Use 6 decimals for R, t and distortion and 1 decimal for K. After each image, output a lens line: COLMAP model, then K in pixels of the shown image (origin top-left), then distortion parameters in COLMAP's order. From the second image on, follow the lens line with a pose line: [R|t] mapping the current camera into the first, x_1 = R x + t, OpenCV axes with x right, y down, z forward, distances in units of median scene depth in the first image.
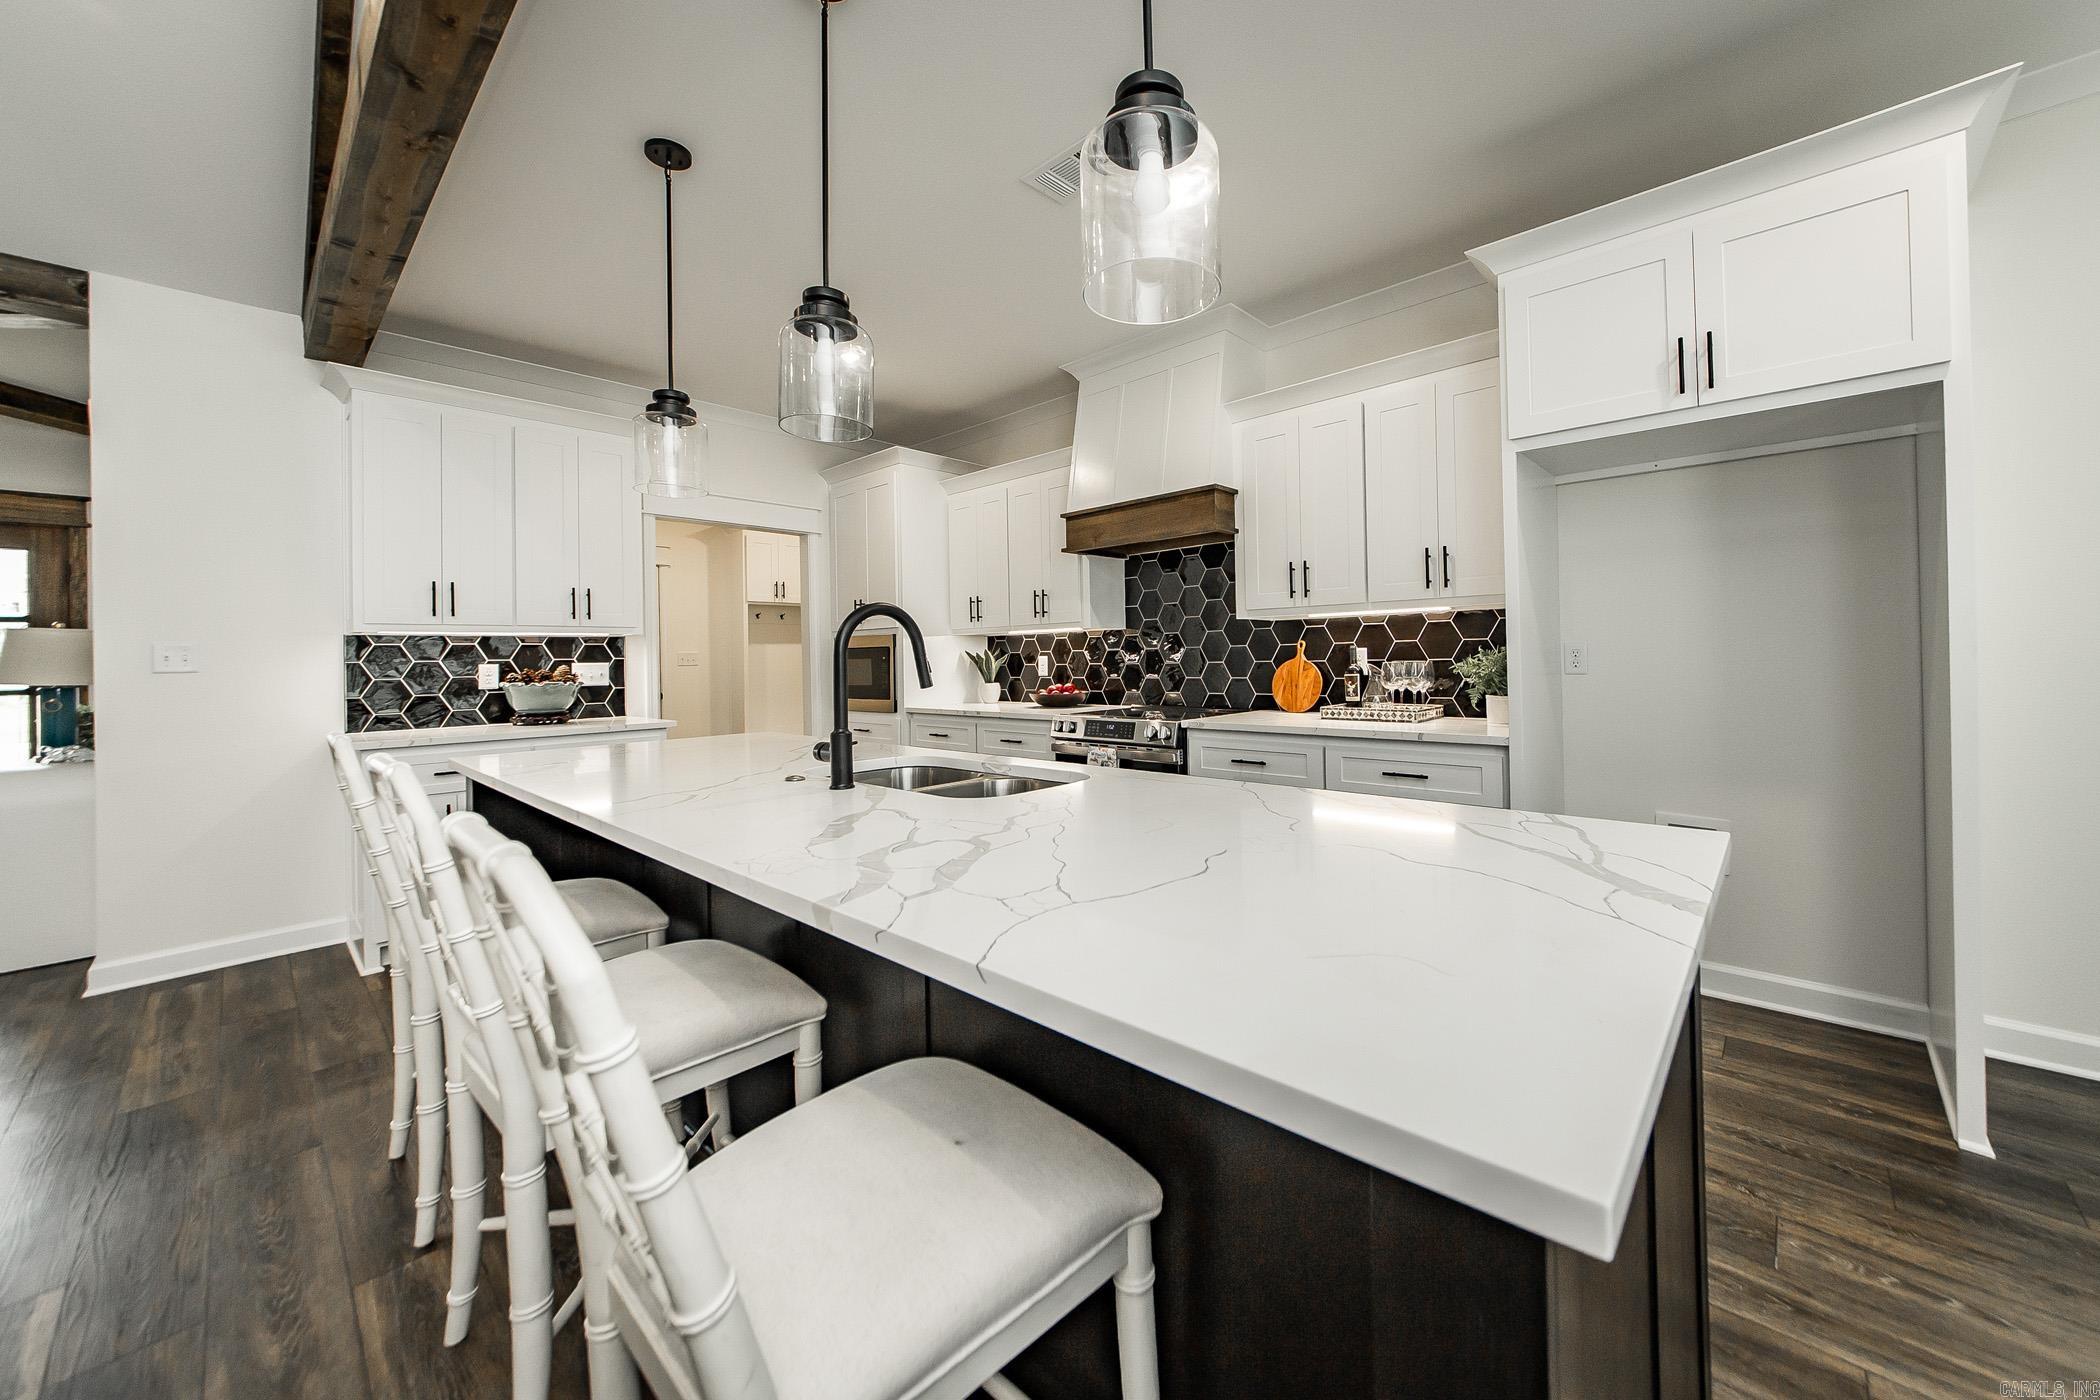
lens RADIAL K [[799.5, 0, 1116.3], [0, 799.5, 700.9], [0, 0, 1]] dist [-0.008047, 0.000199]
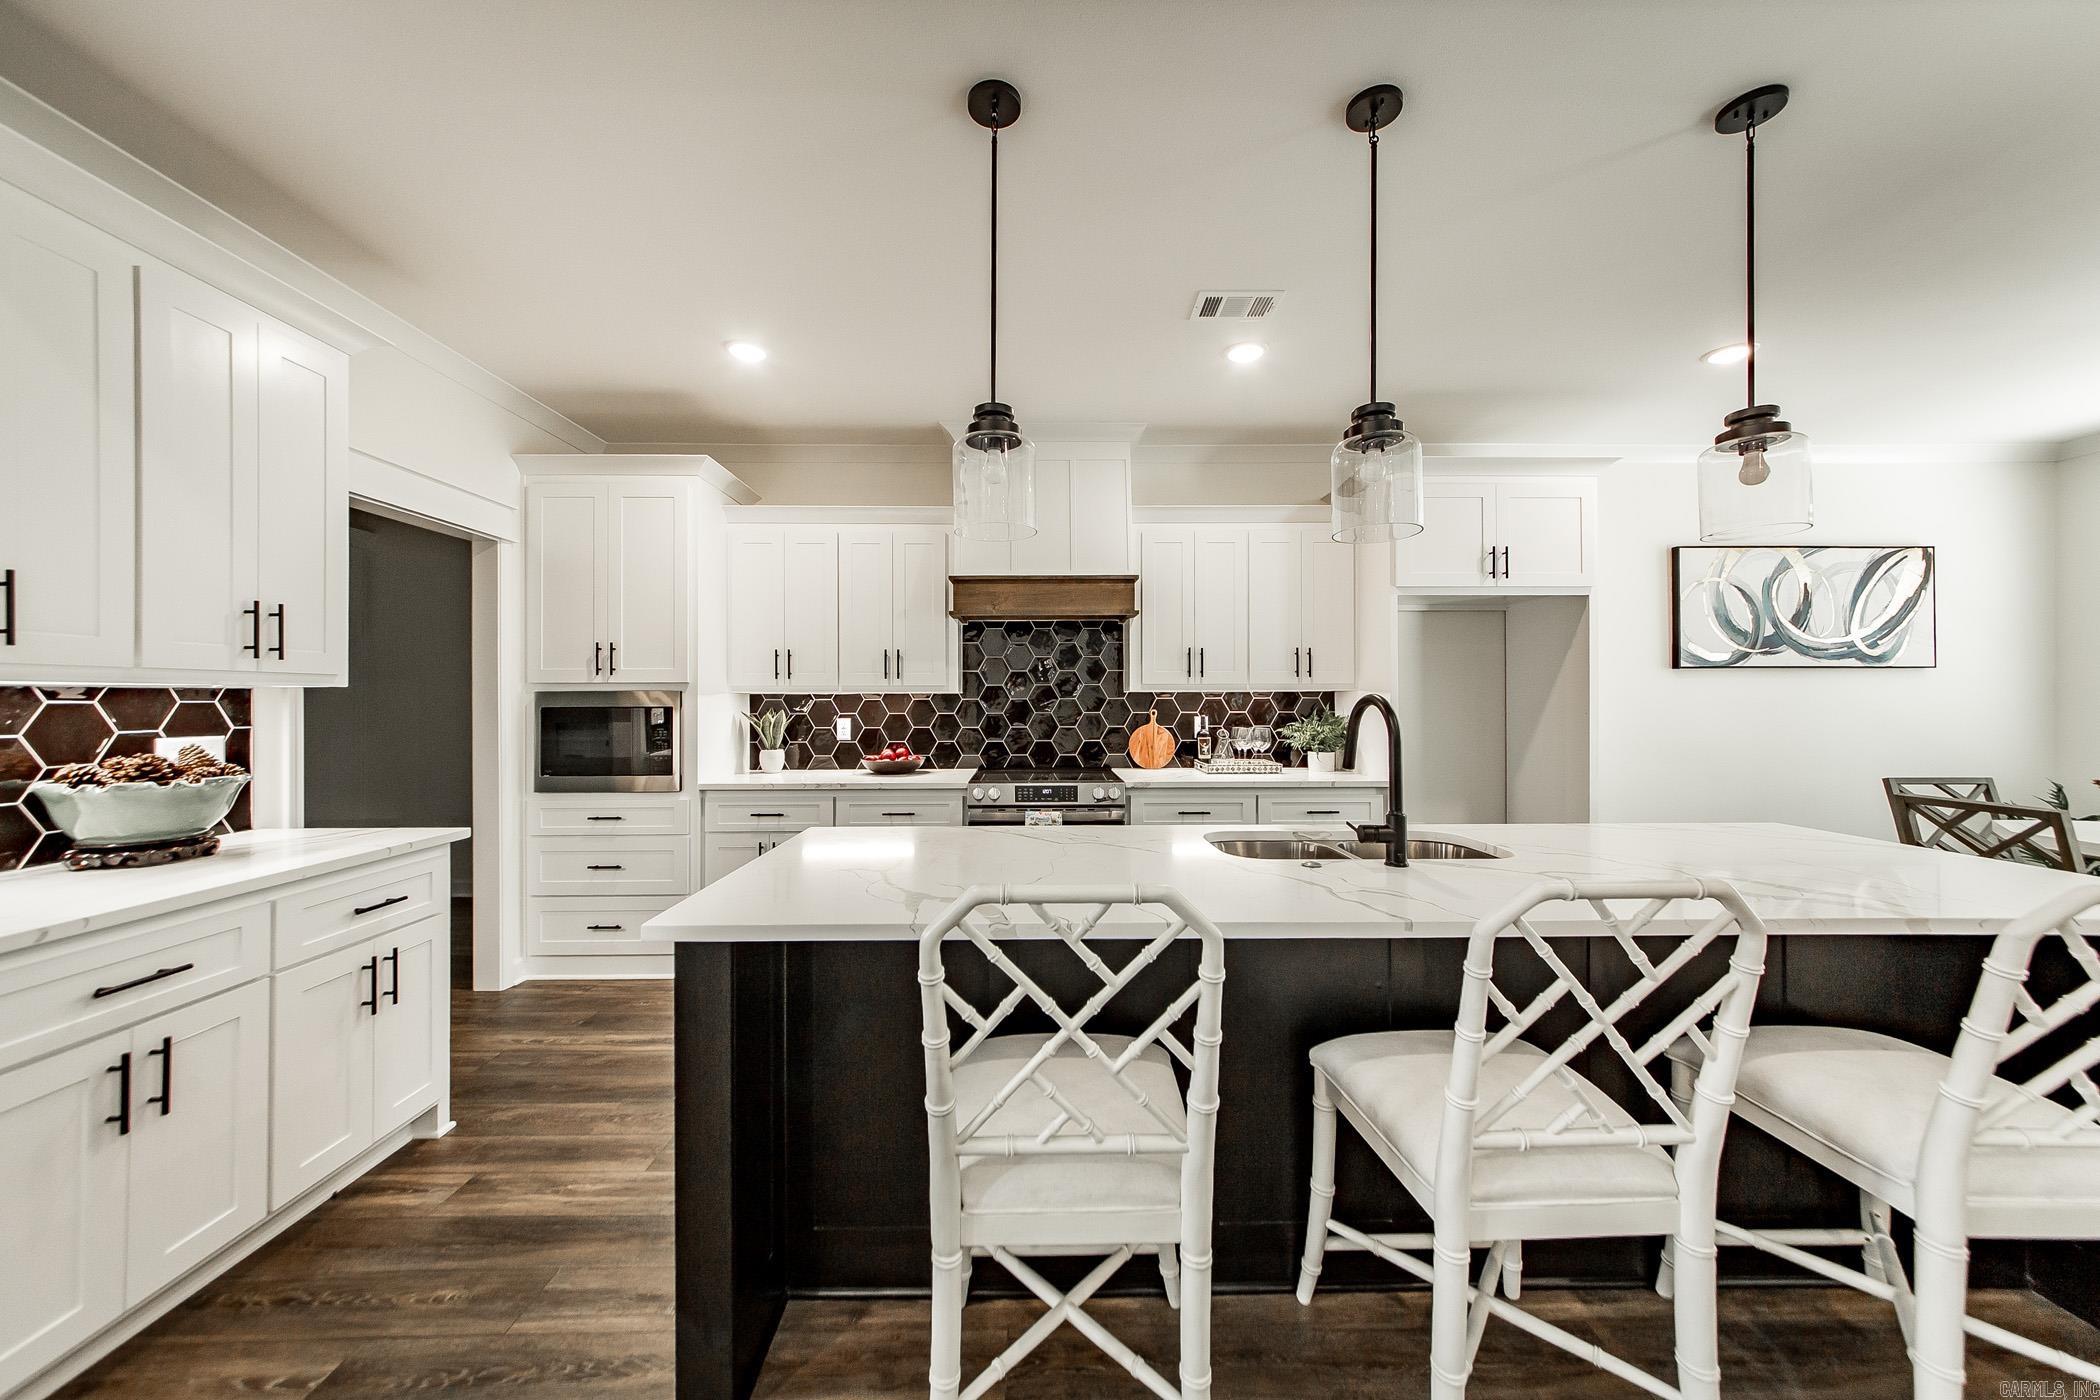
lens RADIAL K [[739.5, 0, 1045.3], [0, 739.5, 701.3], [0, 0, 1]] dist [0.000277, 0.000123]
pose [[0.738859, 0.013852, 0.673718, -0.643355], [0.024987, 0.998538, -0.047933, -0.037683], [-0.673397, 0.052249, 0.737432, 0.283120]]
